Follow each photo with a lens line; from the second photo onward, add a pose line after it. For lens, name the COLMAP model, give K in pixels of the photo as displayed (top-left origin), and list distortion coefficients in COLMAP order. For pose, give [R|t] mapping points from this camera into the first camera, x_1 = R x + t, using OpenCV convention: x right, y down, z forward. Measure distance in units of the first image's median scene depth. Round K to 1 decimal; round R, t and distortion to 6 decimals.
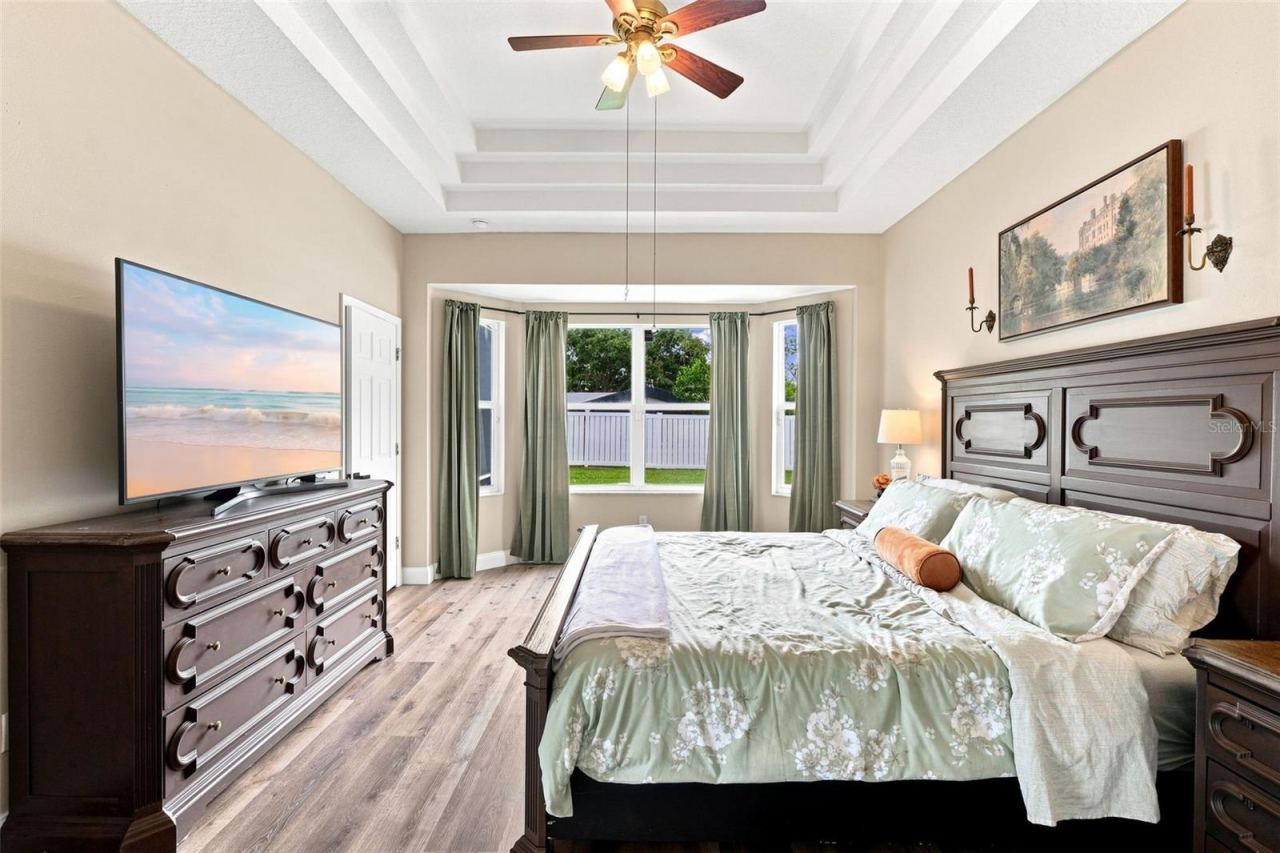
lens RADIAL K [[598.2, 0, 639.8], [0, 598.2, 419.6], [0, 0, 1]] dist [-0.001096, 0.000754]
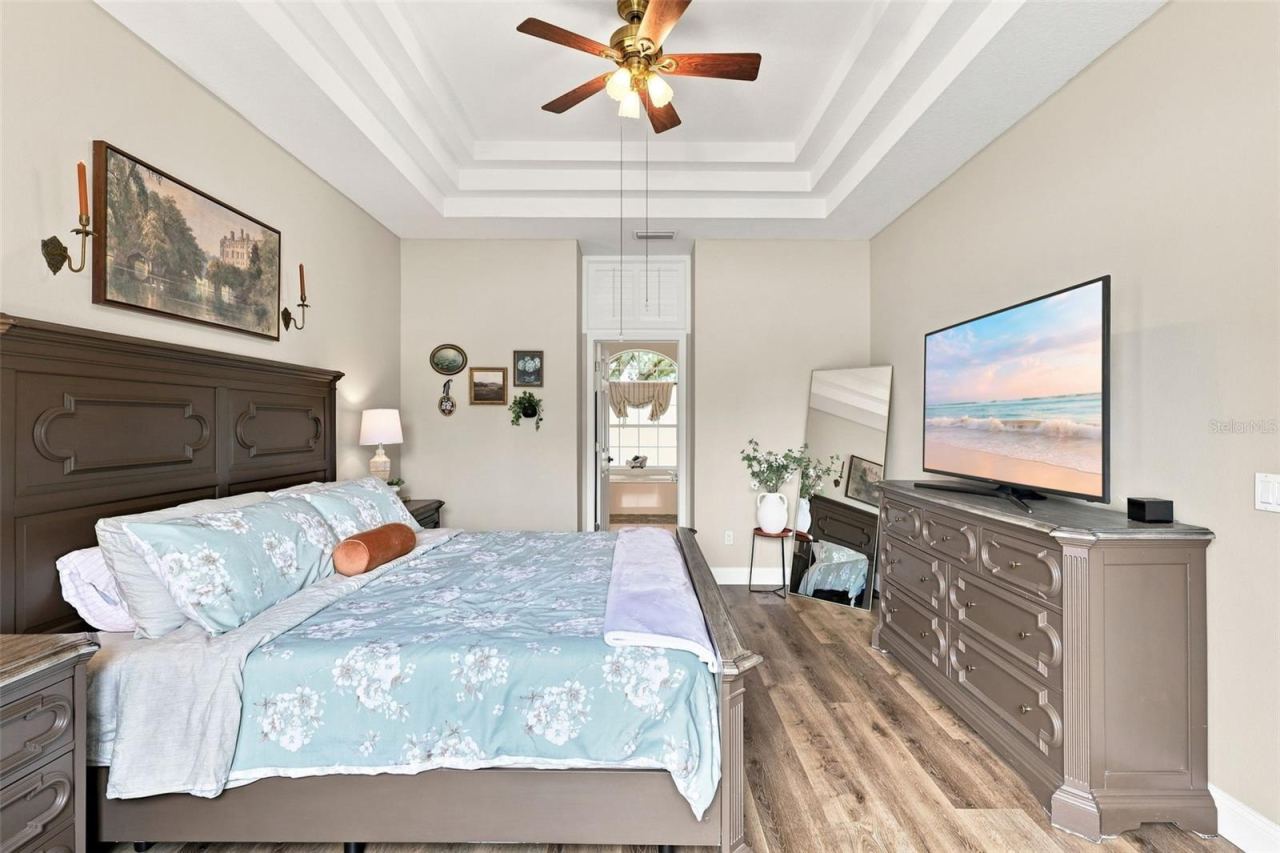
lens RADIAL K [[598.2, 0, 639.8], [0, 598.2, 419.6], [0, 0, 1]] dist [-0.001096, 0.000754]
pose [[-0.999932, -0.010016, -0.005961, 0.004022], [-0.010003, 0.999948, -0.002078, -0.006242], [0.005982, -0.002018, -0.999980, 2.042343]]
